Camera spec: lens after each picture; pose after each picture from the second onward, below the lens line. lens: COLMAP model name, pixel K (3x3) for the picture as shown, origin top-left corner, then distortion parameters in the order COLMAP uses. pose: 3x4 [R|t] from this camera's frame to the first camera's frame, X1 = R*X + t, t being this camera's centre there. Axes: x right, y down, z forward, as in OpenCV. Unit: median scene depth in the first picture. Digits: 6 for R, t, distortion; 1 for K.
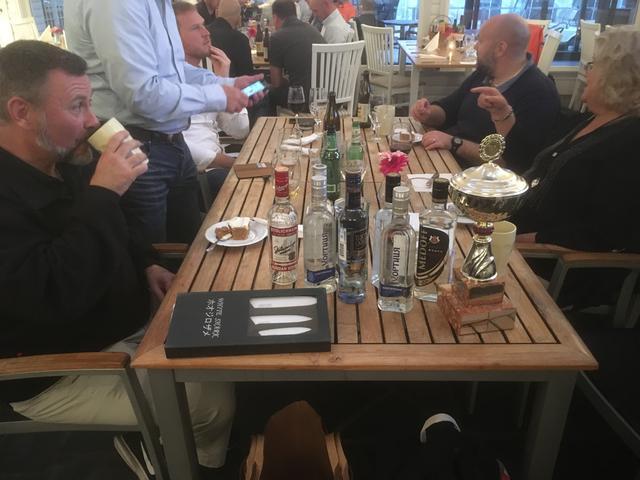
lens RADIAL K [[546.5, 0, 320.2], [0, 546.5, 242.1], [0, 0, 1]] dist [0.079494, -0.097314]
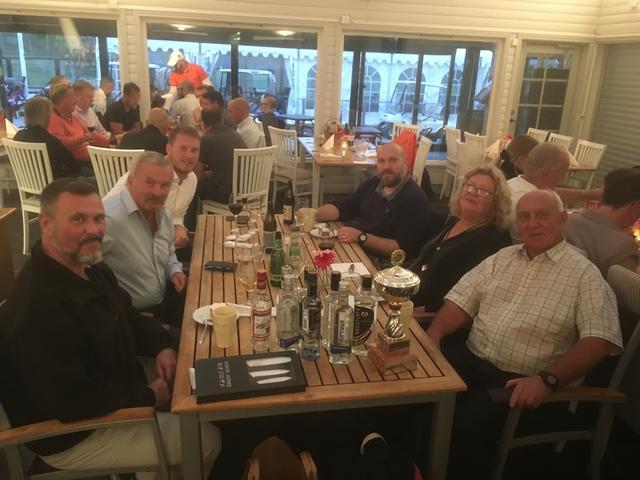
lens RADIAL K [[546.5, 0, 322.9], [0, 546.5, 244.0], [0, 0, 1]] dist [0.079494, -0.097314]
pose [[0.980255, -0.018833, 0.196840, -0.192975], [0.043862, 0.991365, -0.123578, -0.013837], [-0.192812, 0.129772, 0.972616, -0.469489]]
